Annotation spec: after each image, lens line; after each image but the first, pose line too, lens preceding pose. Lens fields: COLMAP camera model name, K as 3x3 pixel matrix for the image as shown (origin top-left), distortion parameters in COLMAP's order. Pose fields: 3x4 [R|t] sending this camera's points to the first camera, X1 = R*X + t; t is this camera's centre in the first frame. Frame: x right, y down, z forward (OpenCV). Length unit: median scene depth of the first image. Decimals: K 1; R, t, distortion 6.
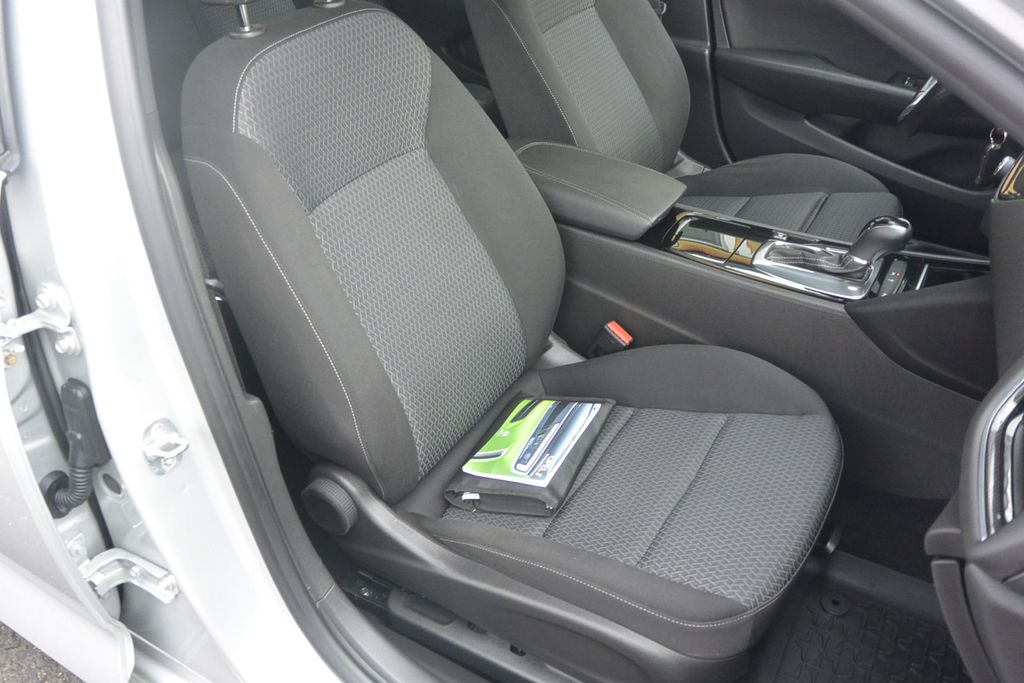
lens RADIAL K [[906.1, 0, 509.5], [0, 906.1, 336.8], [0, 0, 1]] dist [-0.042091, 0.035848]
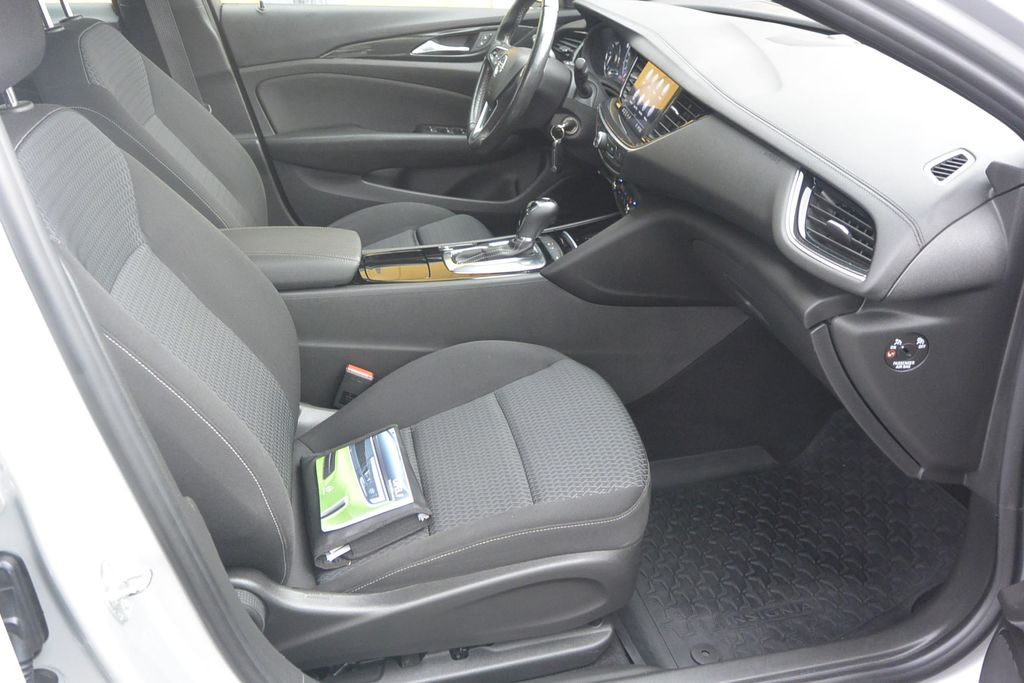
lens RADIAL K [[906.1, 0, 510.5], [0, 906.1, 342.9], [0, 0, 1]] dist [-0.042091, 0.035848]
pose [[0.739818, -0.308899, 0.597705, -0.408486], [0.392506, 0.919689, -0.010526, 0.048803], [-0.546451, 0.242390, 0.801647, 0.054003]]
